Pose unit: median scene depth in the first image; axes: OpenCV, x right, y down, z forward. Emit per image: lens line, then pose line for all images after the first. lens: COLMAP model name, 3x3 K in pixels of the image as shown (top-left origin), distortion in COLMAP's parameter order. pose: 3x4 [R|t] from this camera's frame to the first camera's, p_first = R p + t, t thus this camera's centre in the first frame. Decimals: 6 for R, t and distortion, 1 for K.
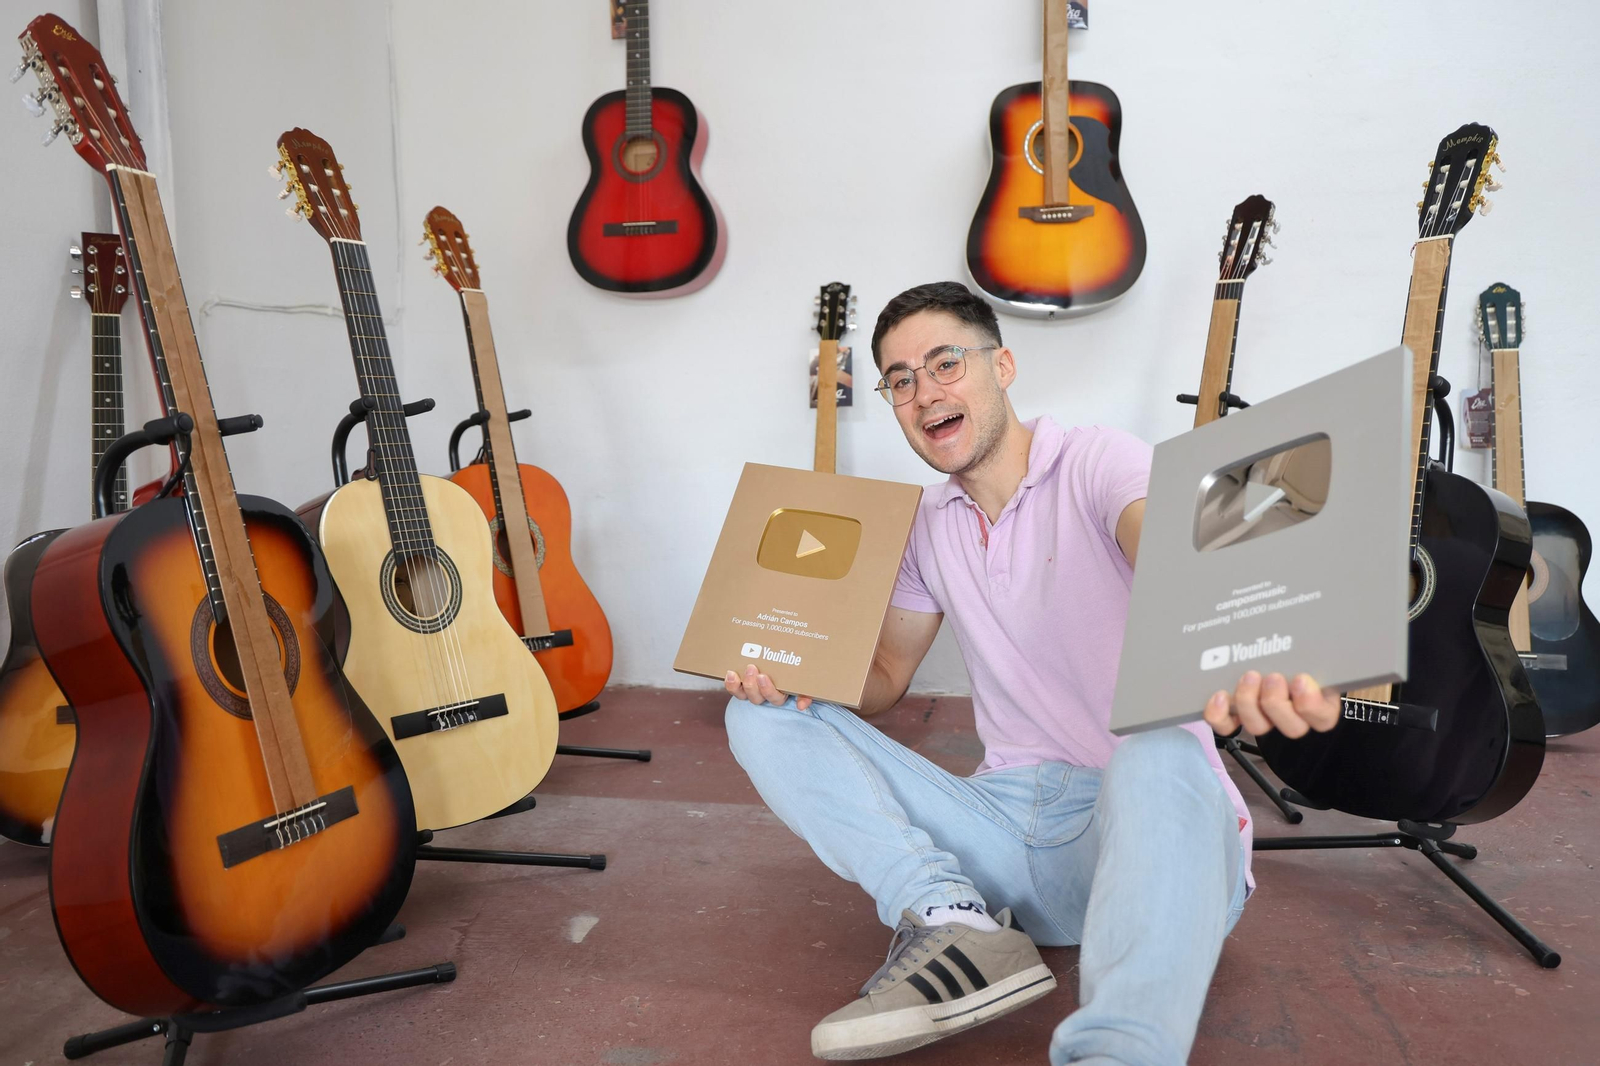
lens RADIAL K [[1315.0, 0, 797.1], [0, 1315.0, 534.1], [0, 0, 1]] dist [-0.051190, 0.079037]
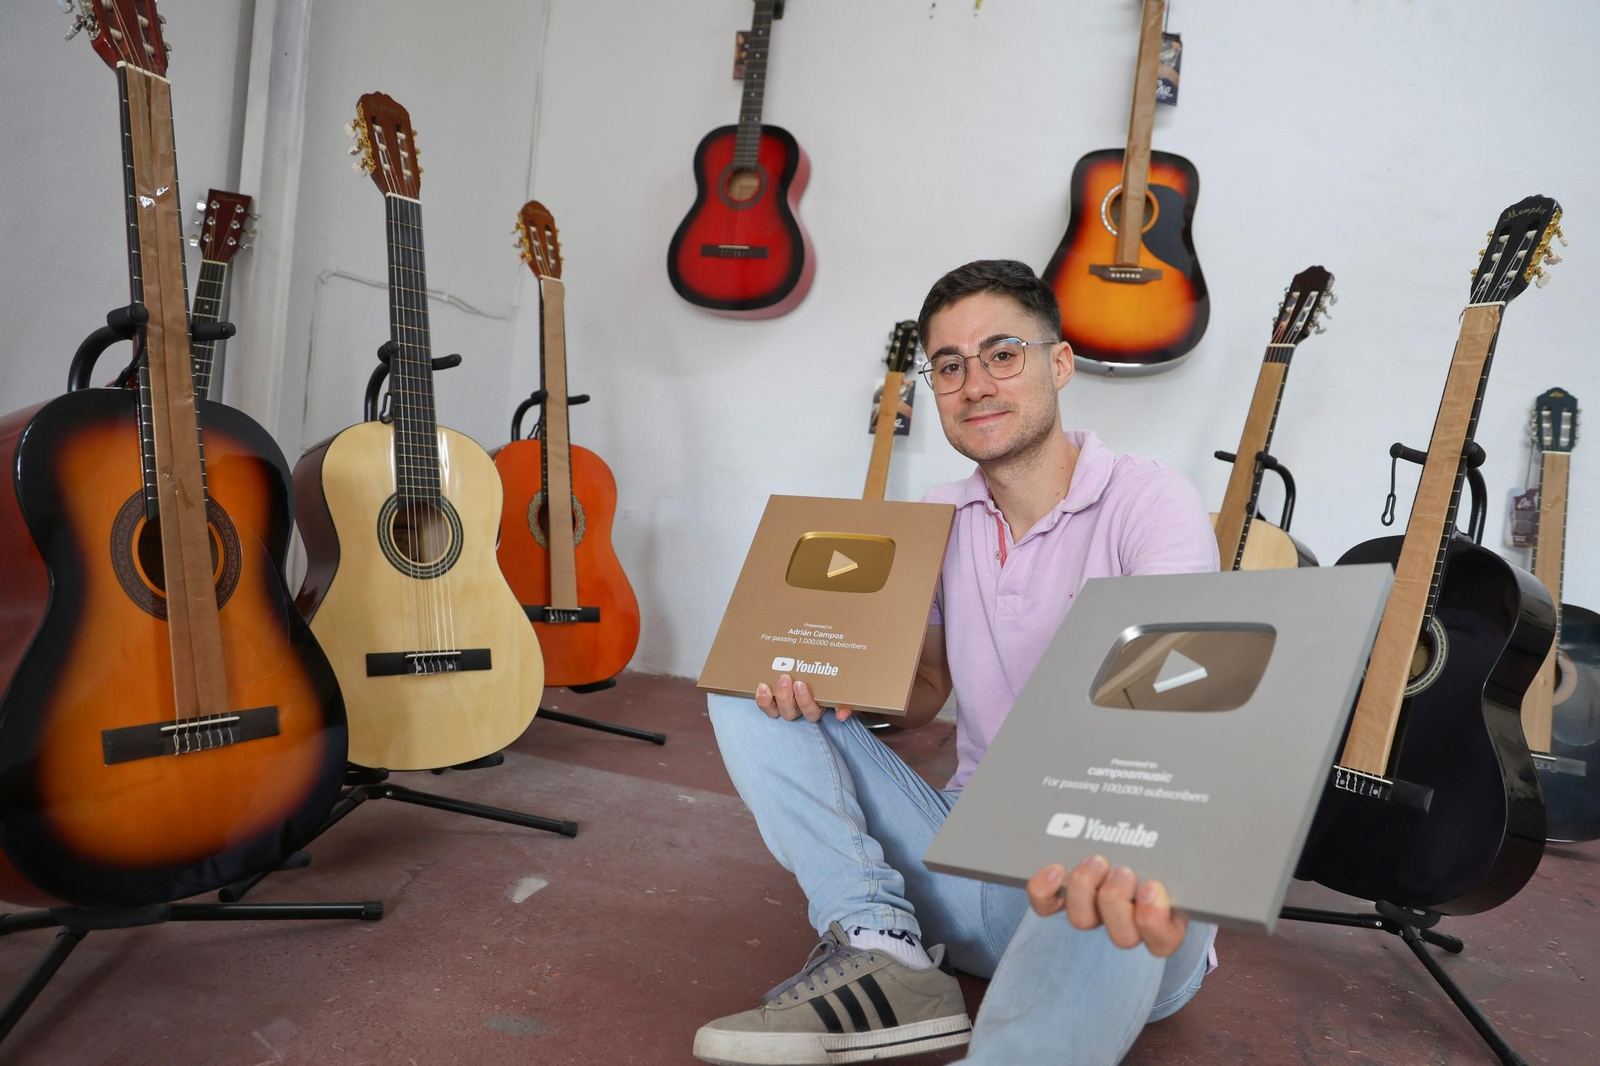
lens RADIAL K [[1161.7, 0, 802.6], [0, 1161.7, 537.4], [0, 0, 1]] dist [-0.085528, 0.060176]
pose [[0.988349, 0.120680, -0.092747, 0.067814], [-0.123686, 0.991944, -0.027359, 0.023220], [0.088699, 0.038511, 0.995314, 0.097461]]
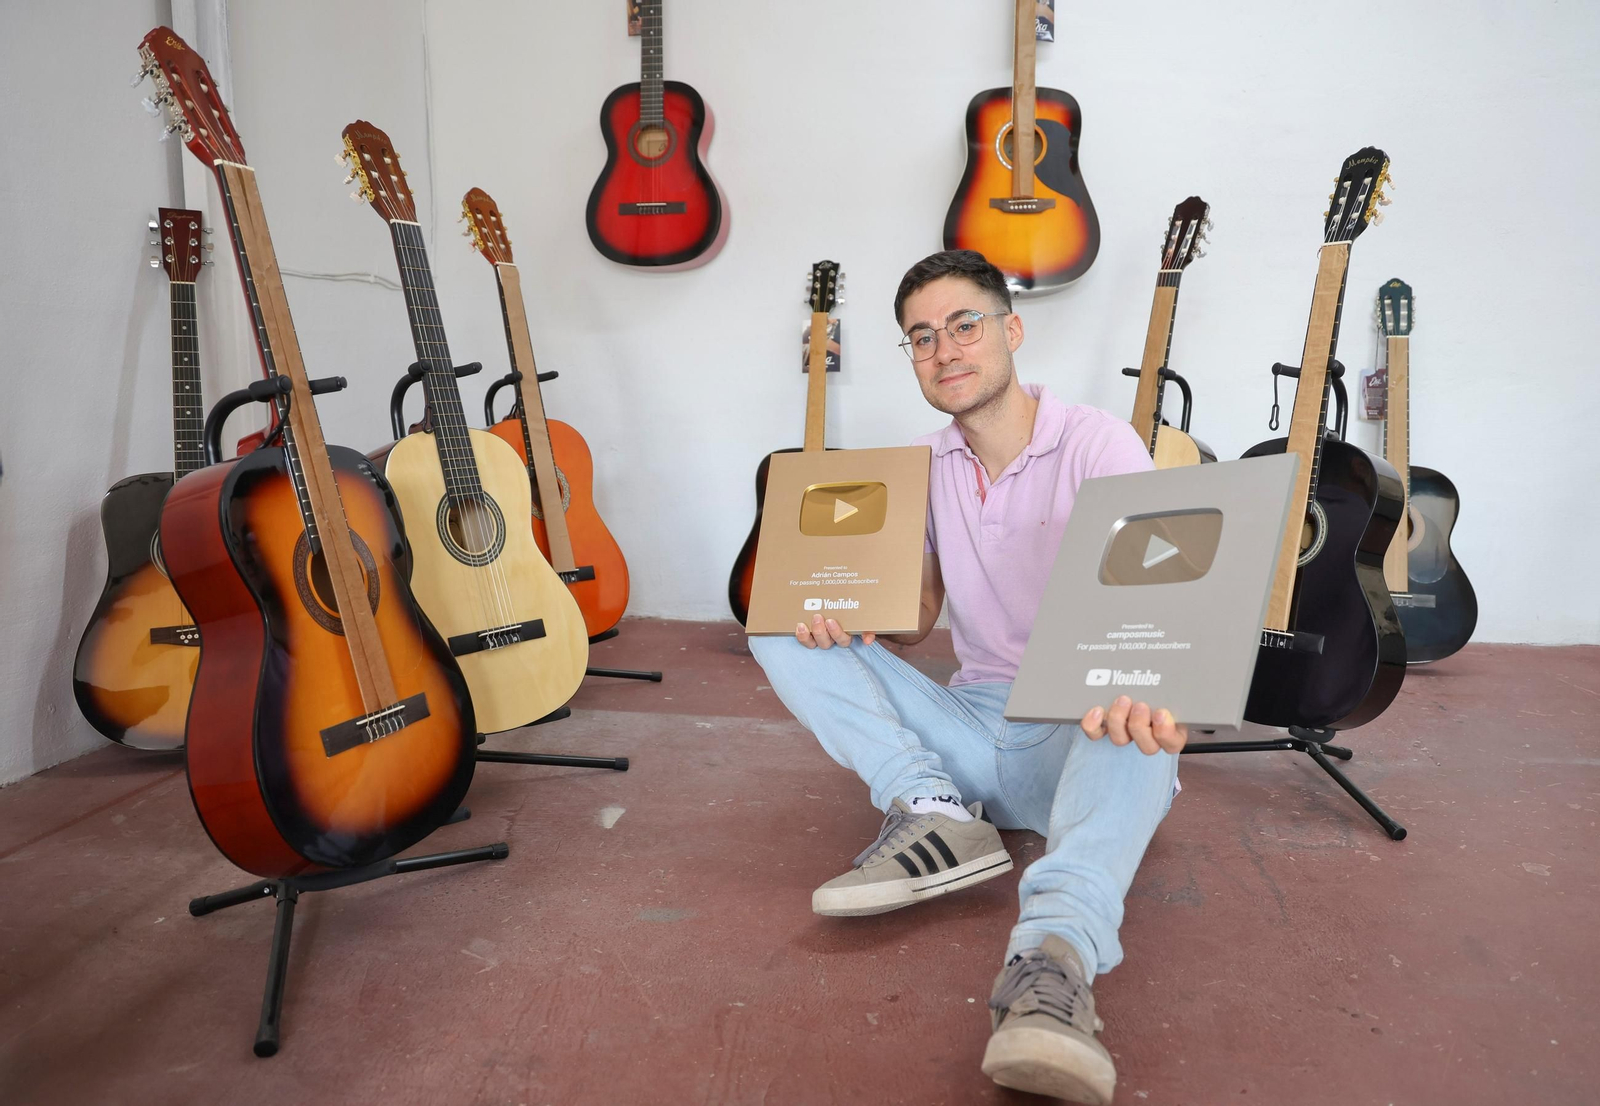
lens RADIAL K [[1204.8, 0, 849.5], [0, 1204.8, 566.1], [0, 0, 1]] dist [-0.097483, 0.069537]
pose [[0.998276, 0.009217, 0.057967, -0.010988], [-0.013073, 0.997702, 0.066487, 0.000813], [-0.057221, -0.067130, 0.996102, -0.052031]]
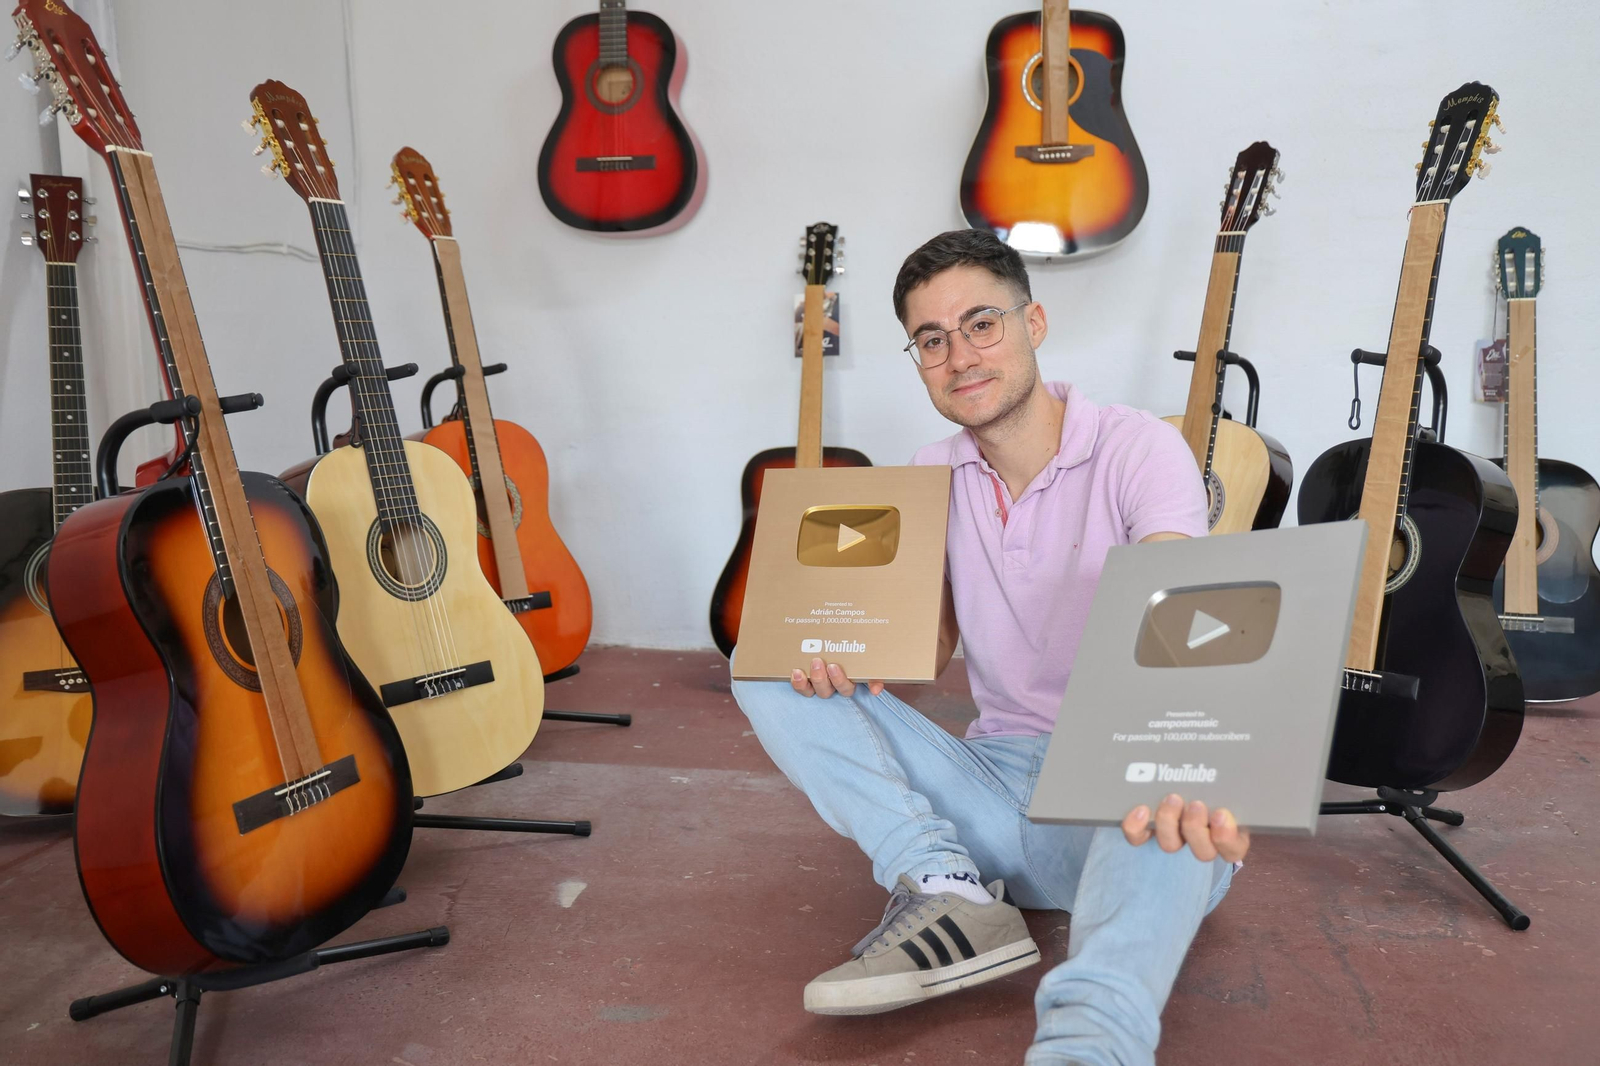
lens RADIAL K [[1461.0, 0, 803.1], [0, 1461.0, 529.6], [0, 0, 1]] dist [-0.023546, 0.099725]
pose [[0.999814, 0.002334, 0.019133, -0.005602], [-0.003134, 0.999119, 0.041860, -0.018915], [-0.019018, -0.041912, 0.998940, -0.082719]]
